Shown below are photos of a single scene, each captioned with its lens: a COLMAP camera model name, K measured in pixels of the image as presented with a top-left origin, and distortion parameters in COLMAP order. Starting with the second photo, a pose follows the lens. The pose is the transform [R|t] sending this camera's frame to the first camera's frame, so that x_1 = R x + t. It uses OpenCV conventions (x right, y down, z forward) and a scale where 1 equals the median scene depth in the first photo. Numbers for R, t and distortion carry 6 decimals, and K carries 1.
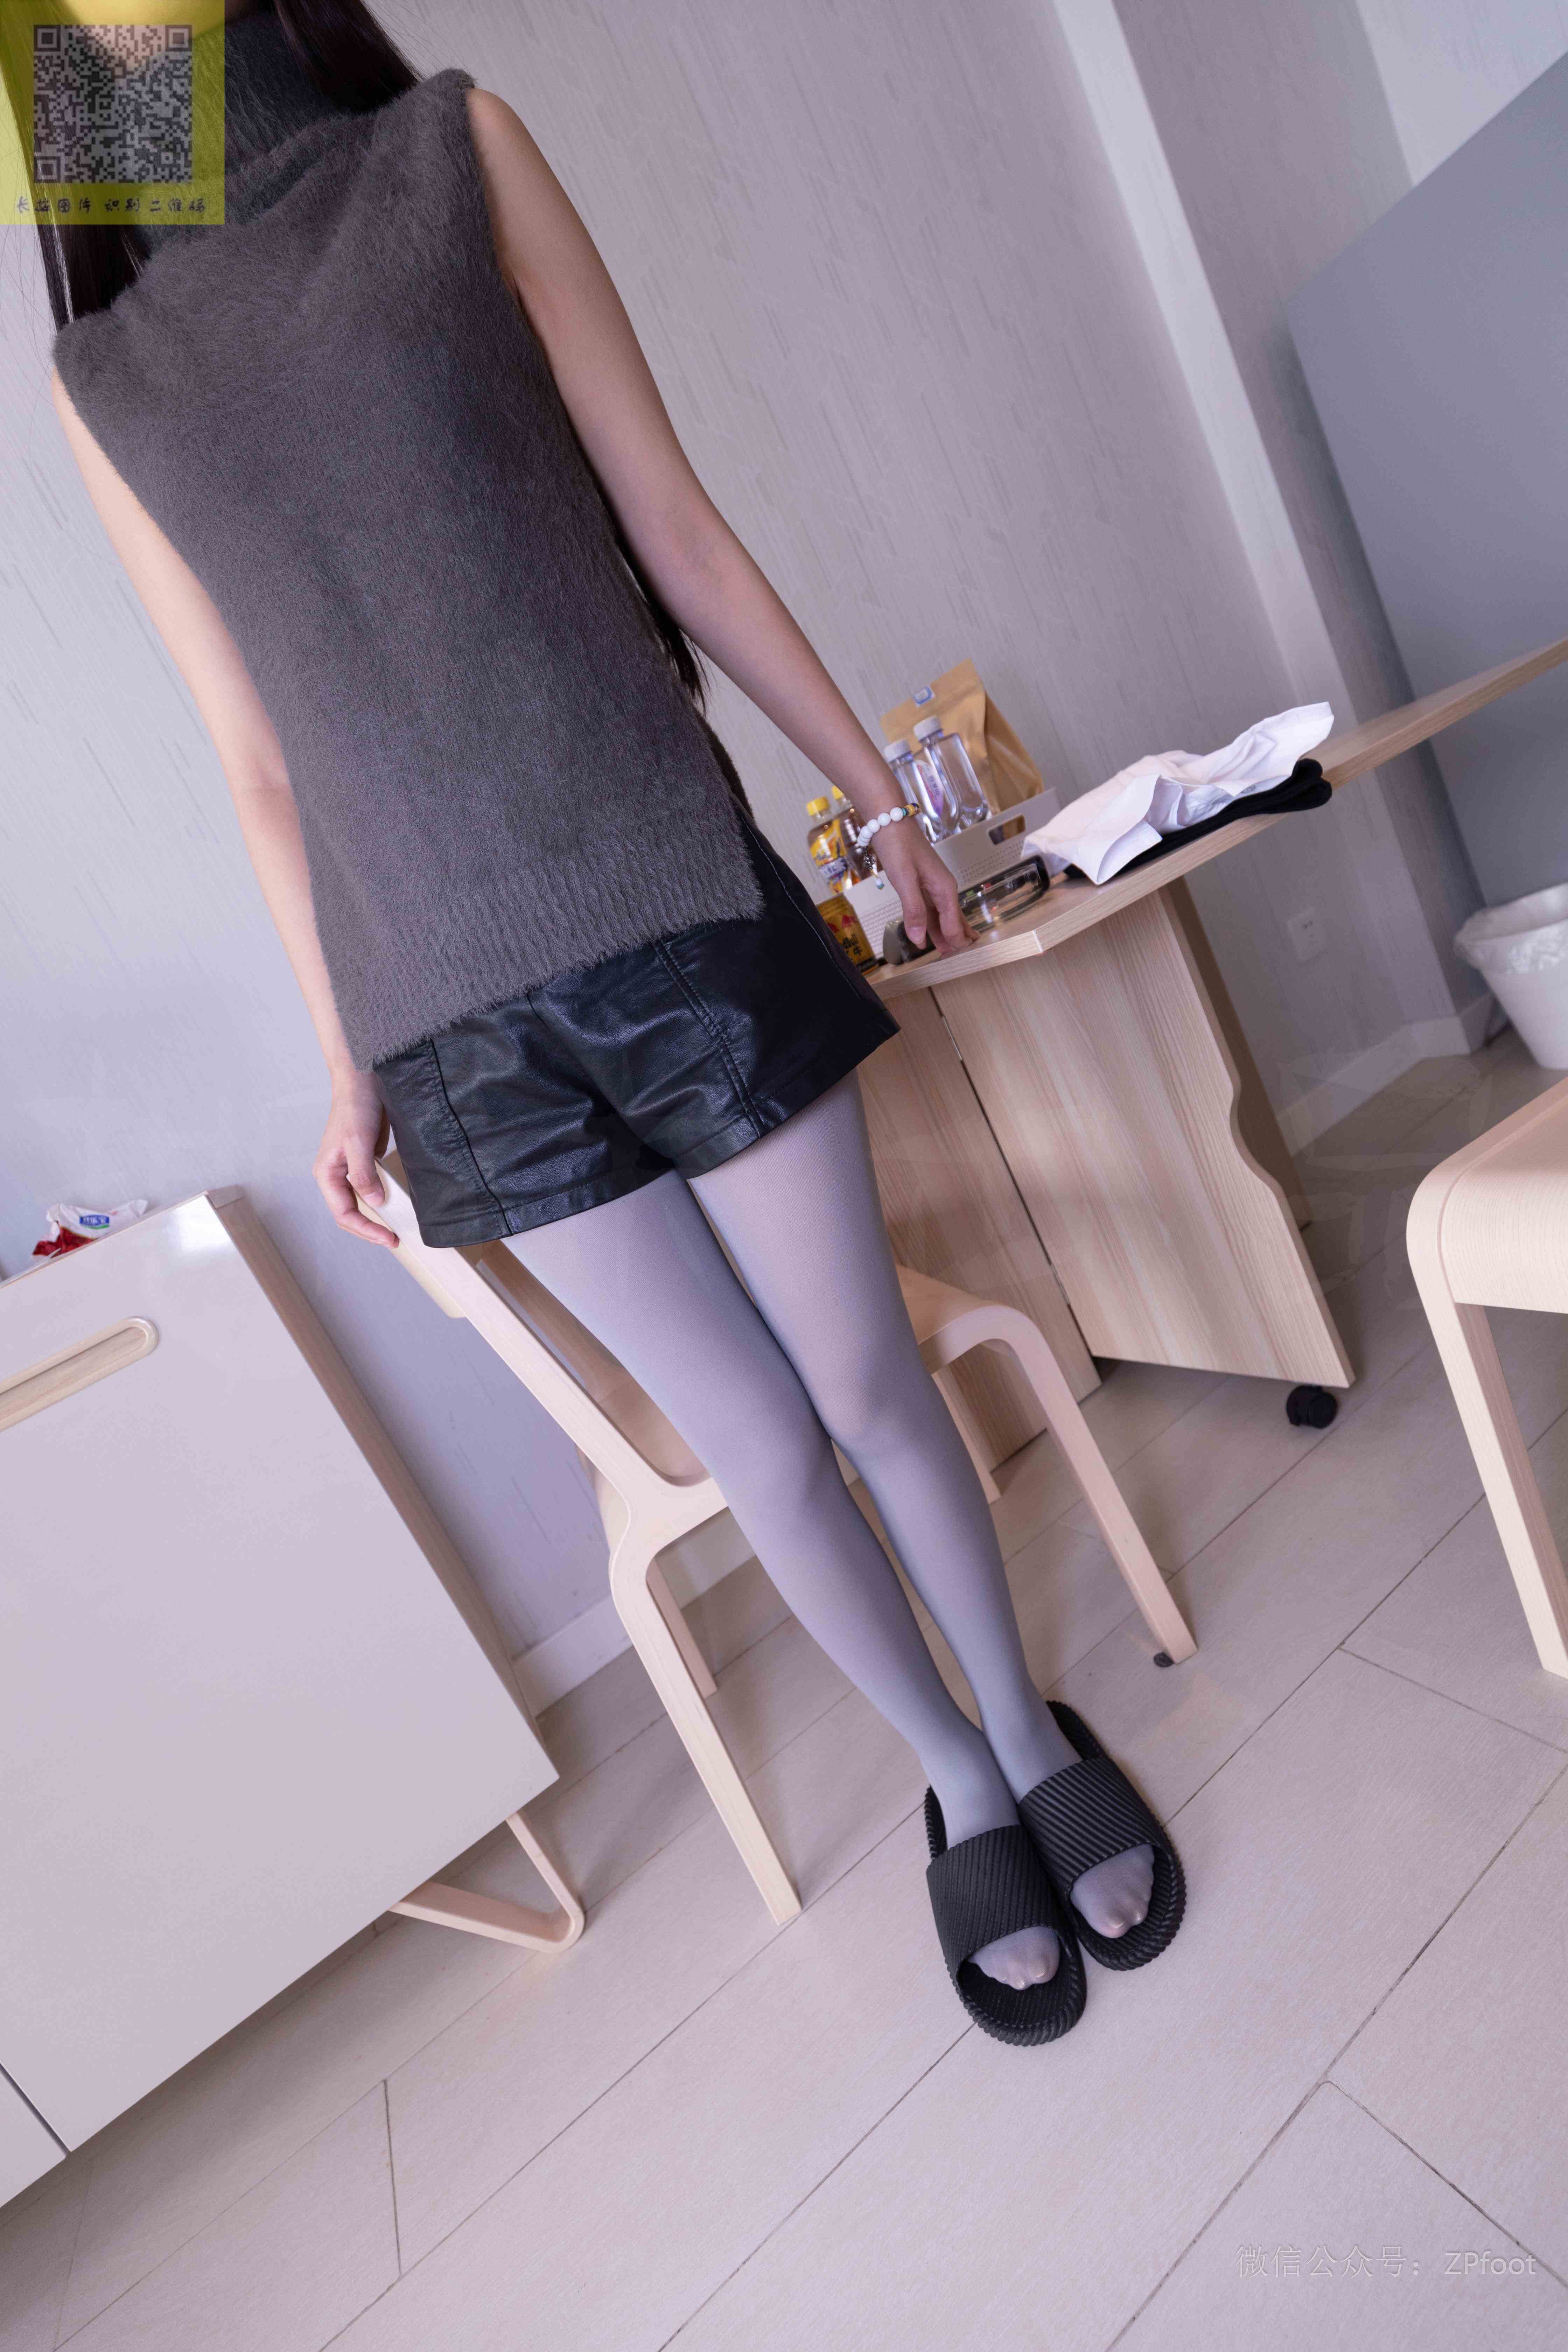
lens RADIAL K [[1063.0, 0, 783.5], [0, 1063.0, 1181.9], [0, 0, 1]] dist [0.002758, 0.001665]
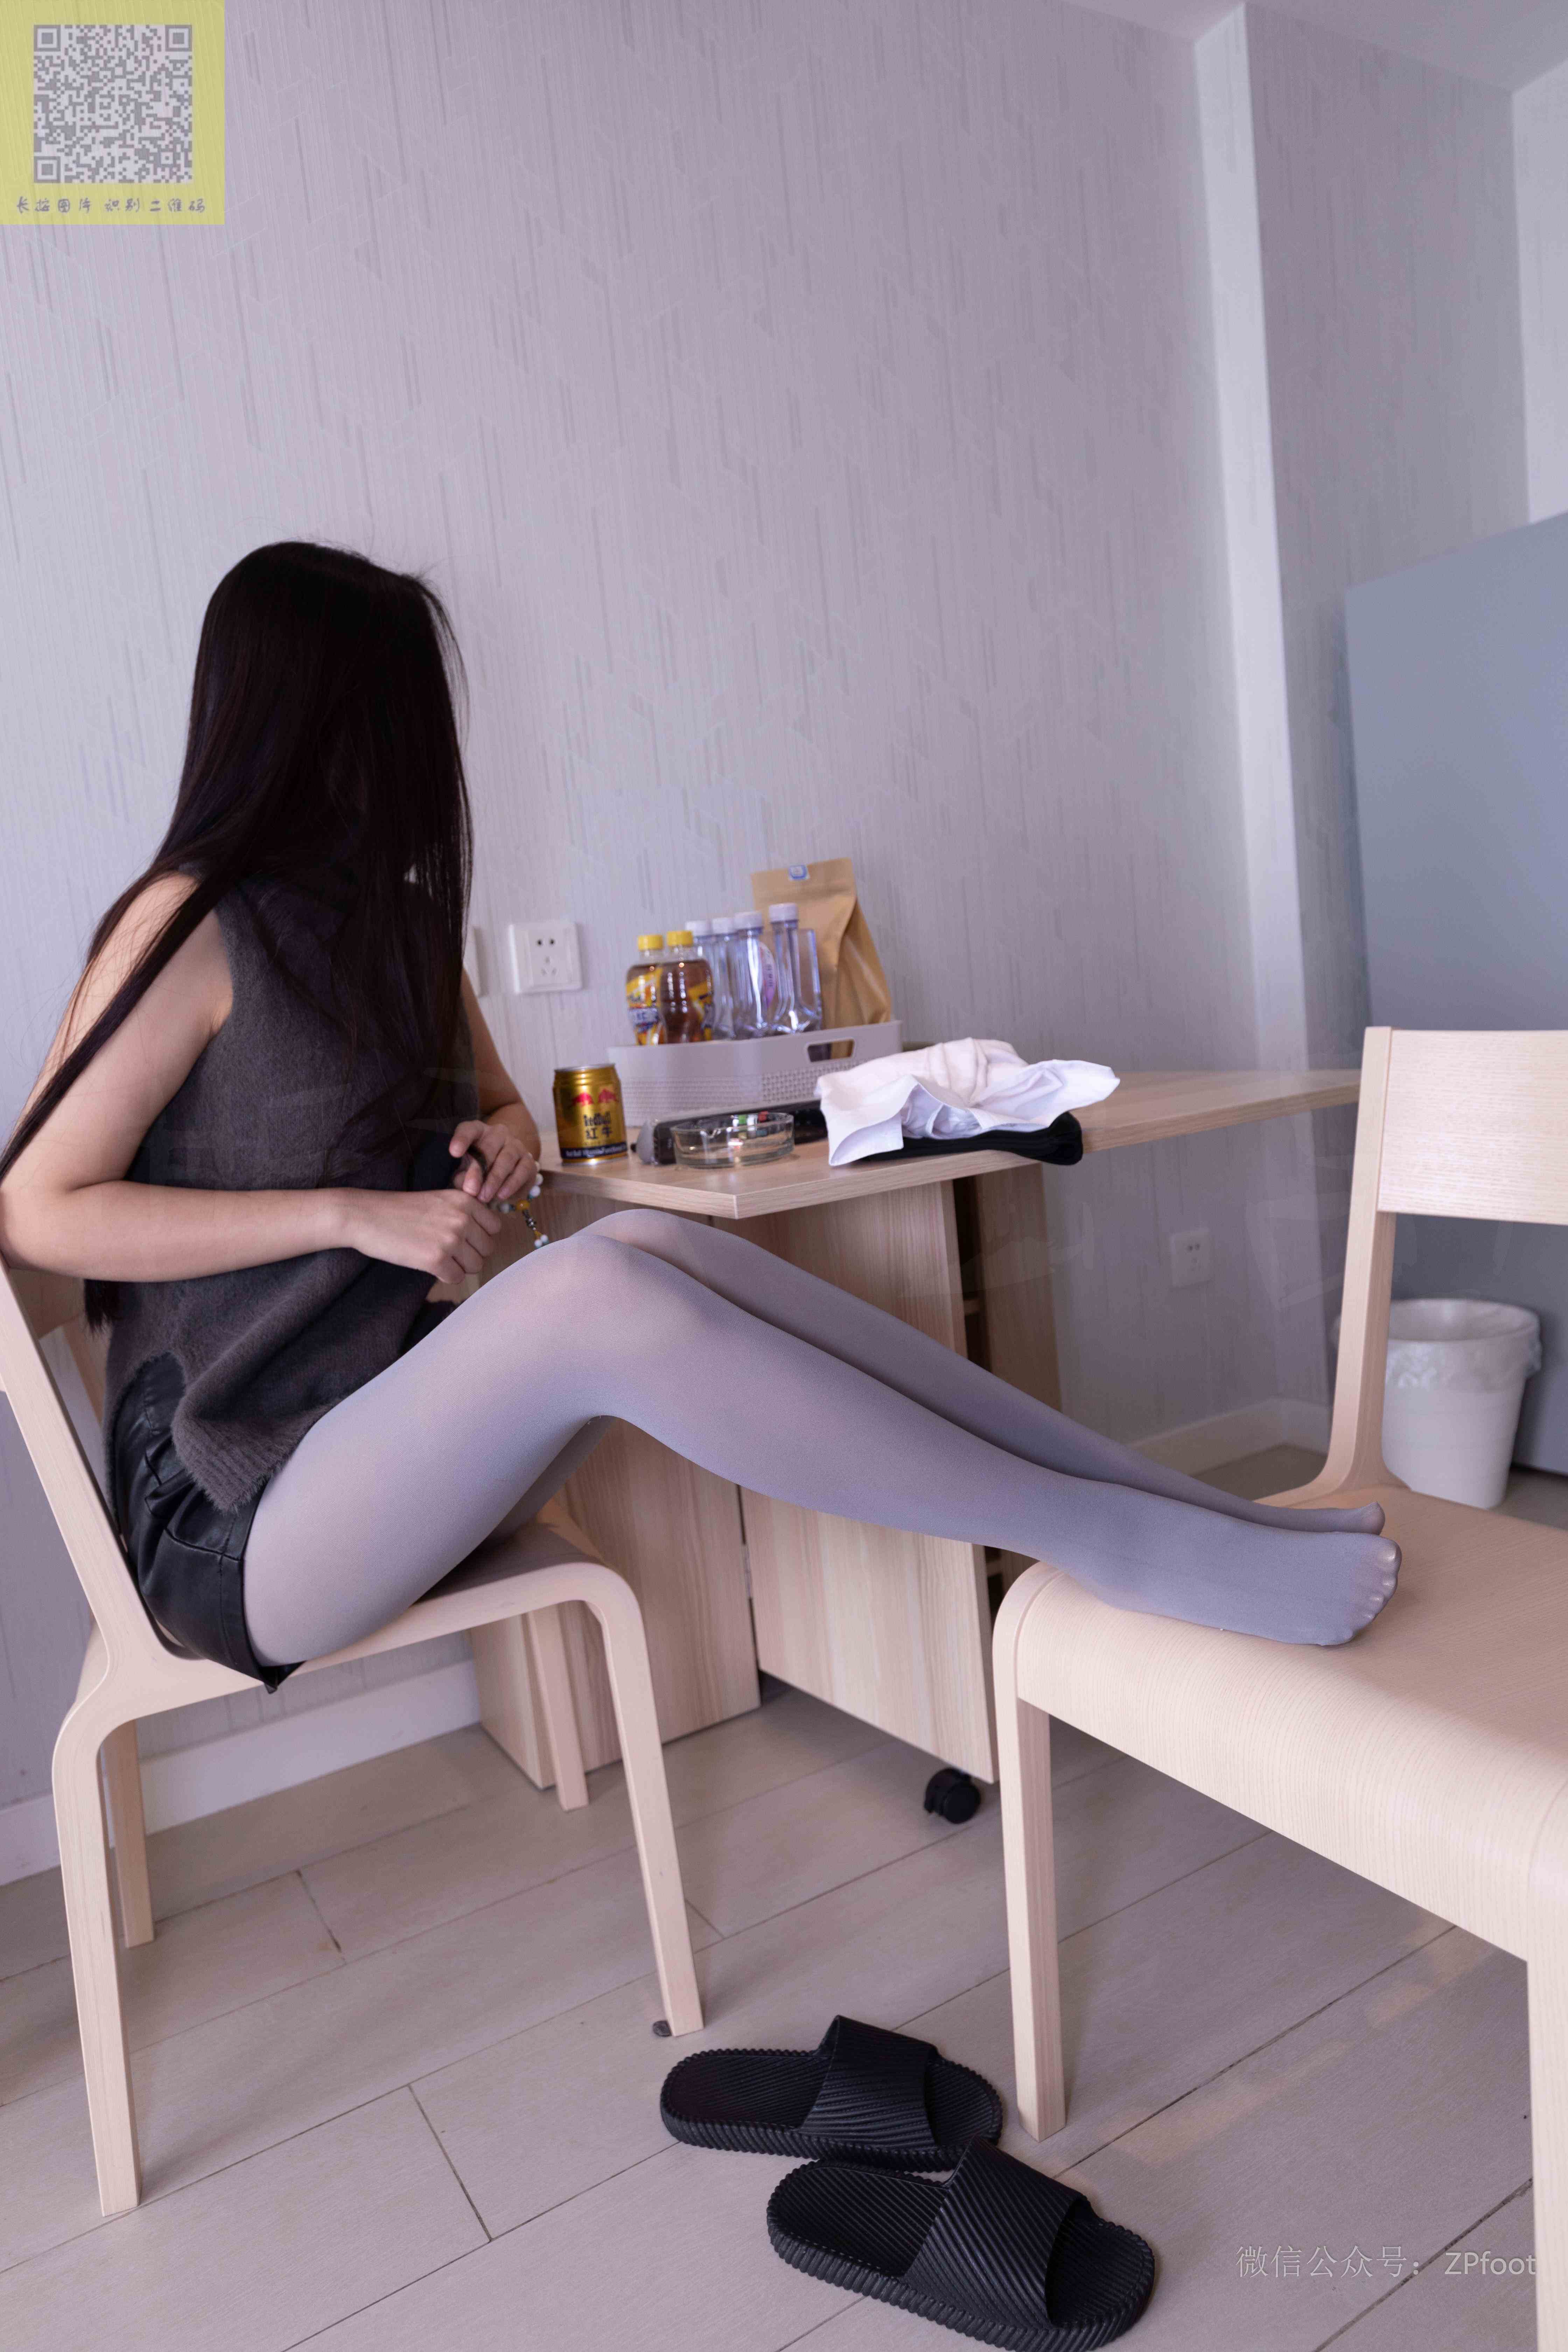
lens RADIAL K [[1511.1, 0, 777.0], [0, 1511.1, 1187.4], [0, 0, 1]] dist [0.020932, -0.007562]
pose [[0.939293, 0.327005, 0.103903, 0.072378], [-0.312928, 0.940634, -0.131471, -0.042443], [-0.140726, 0.090975, 0.985860, -0.217523]]
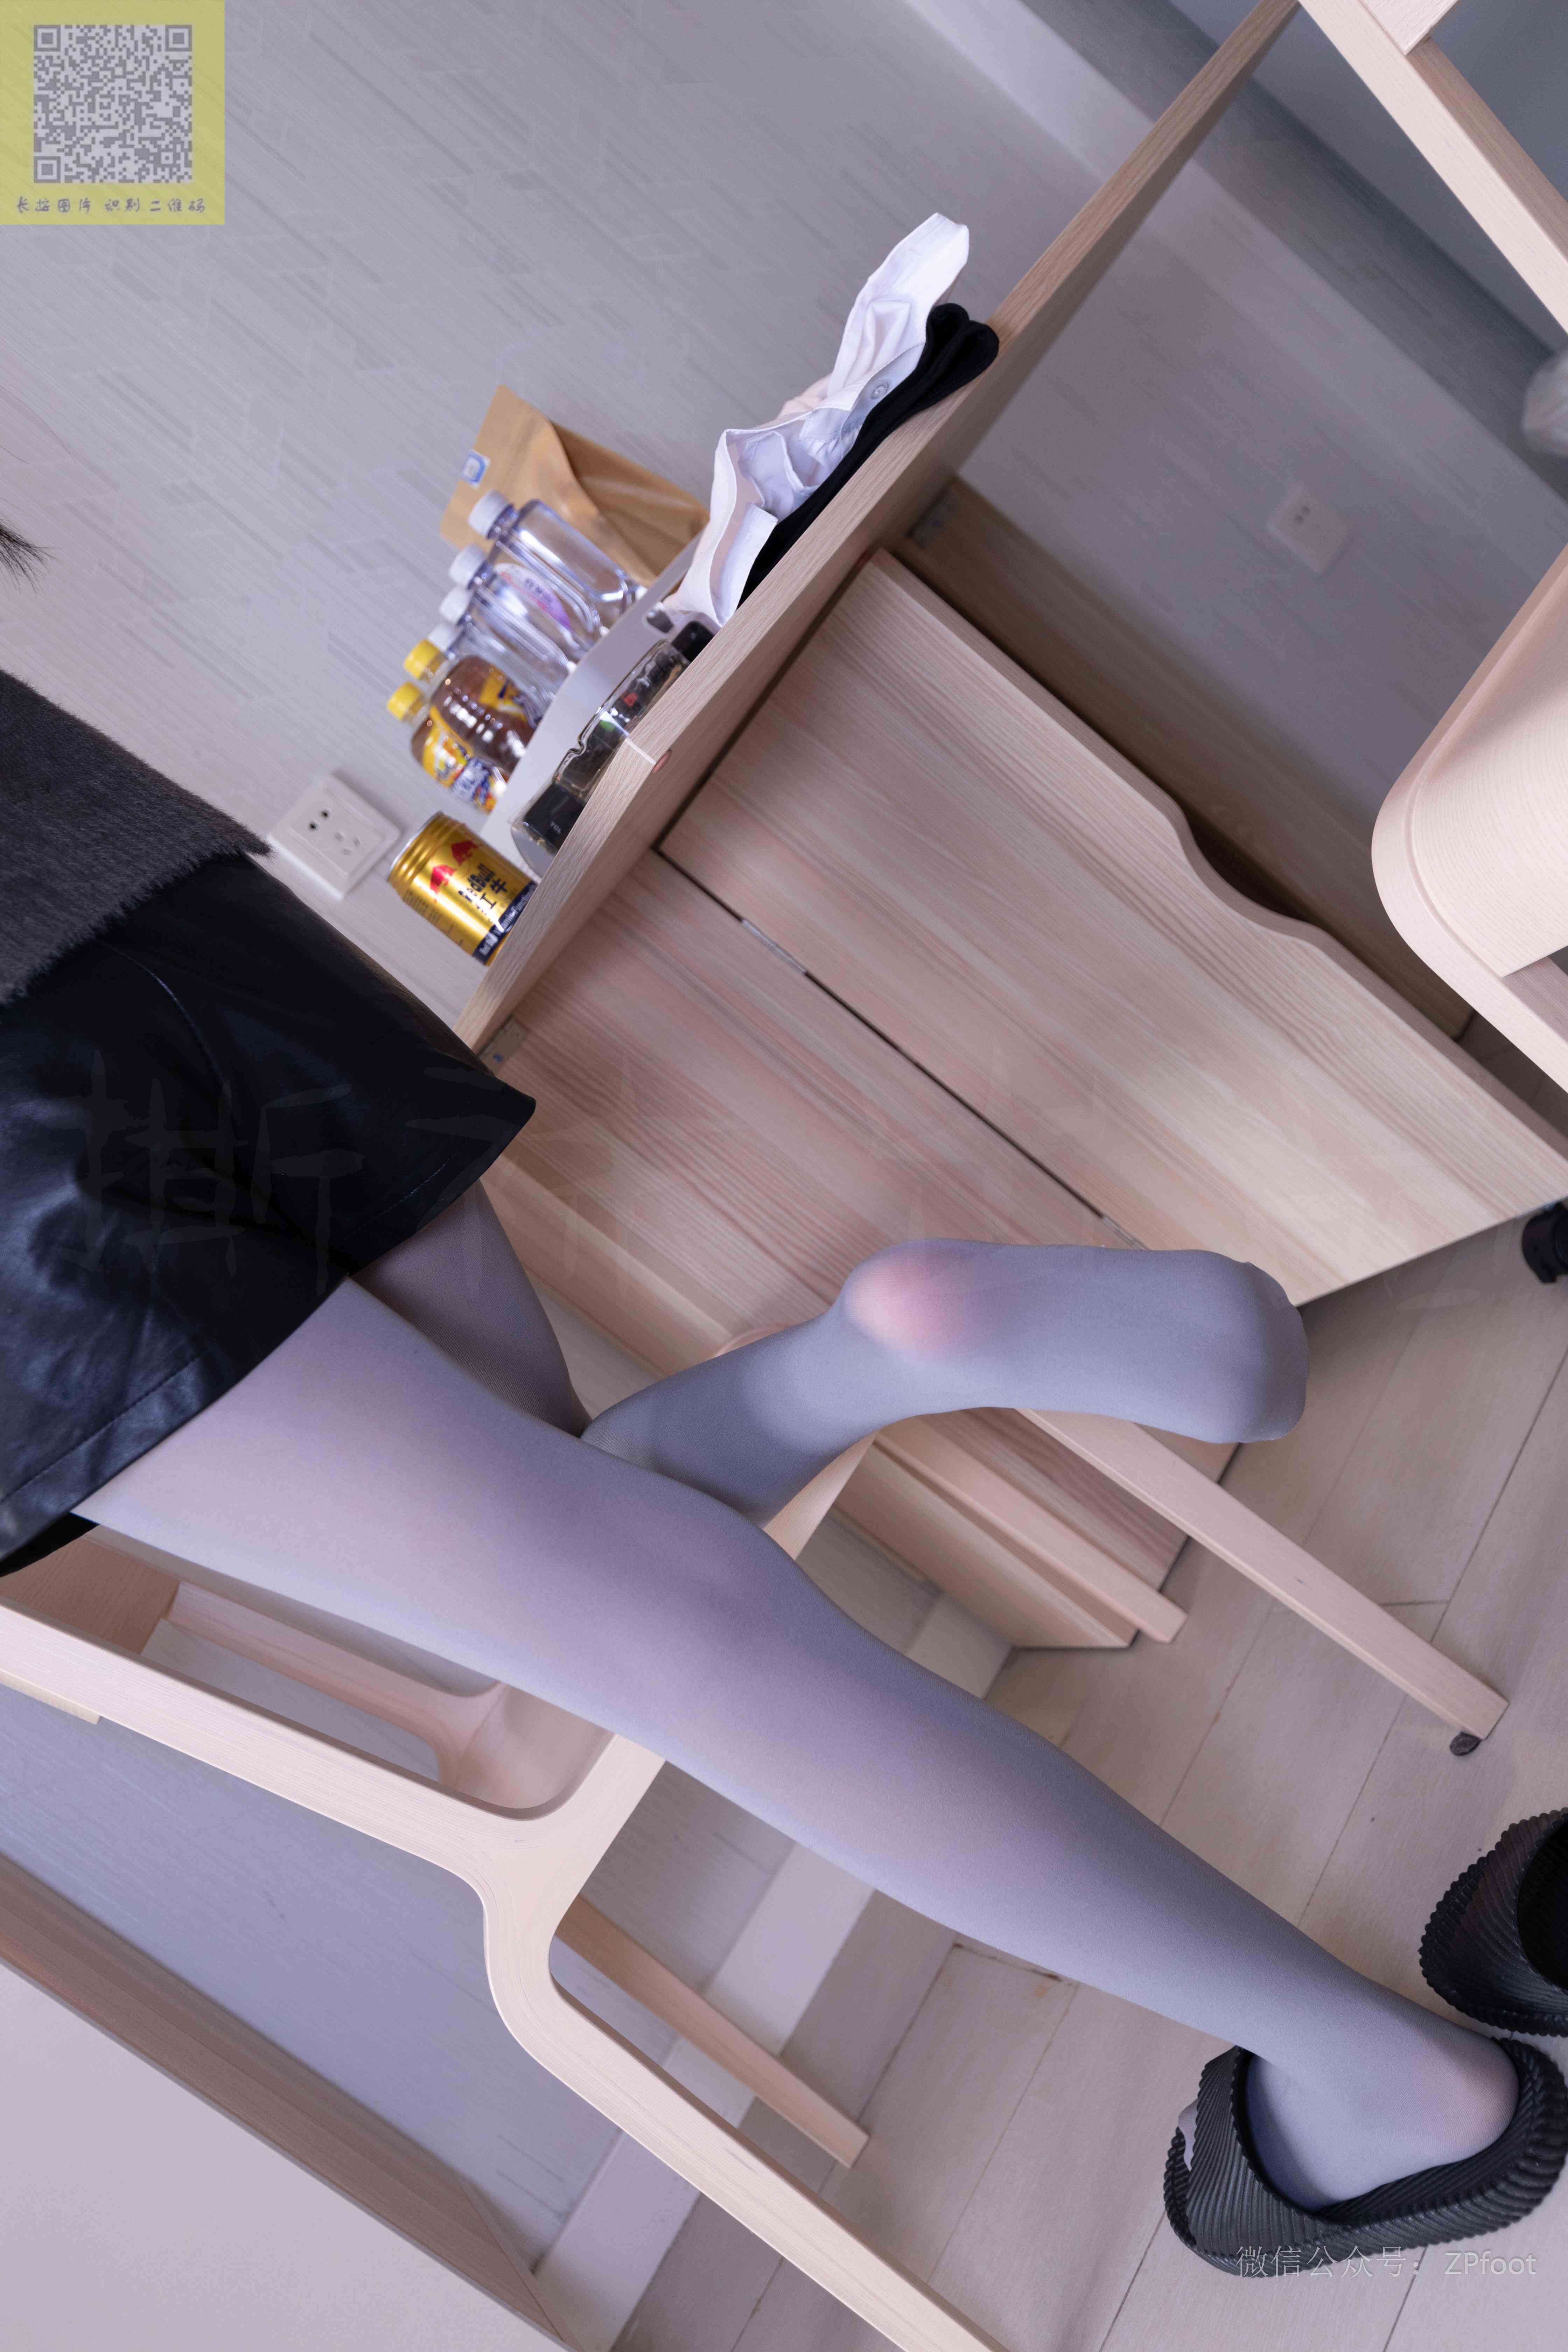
lens RADIAL K [[1898.0, 0, 790.3], [0, 1898.0, 1157.6], [0, 0, 1]] dist [0.016645, 0.003936]
pose [[0.901468, -0.432786, 0.007149, 0.120279], [0.431858, 0.898175, -0.082346, 0.070218], [0.029217, 0.077319, 0.996578, -0.055346]]
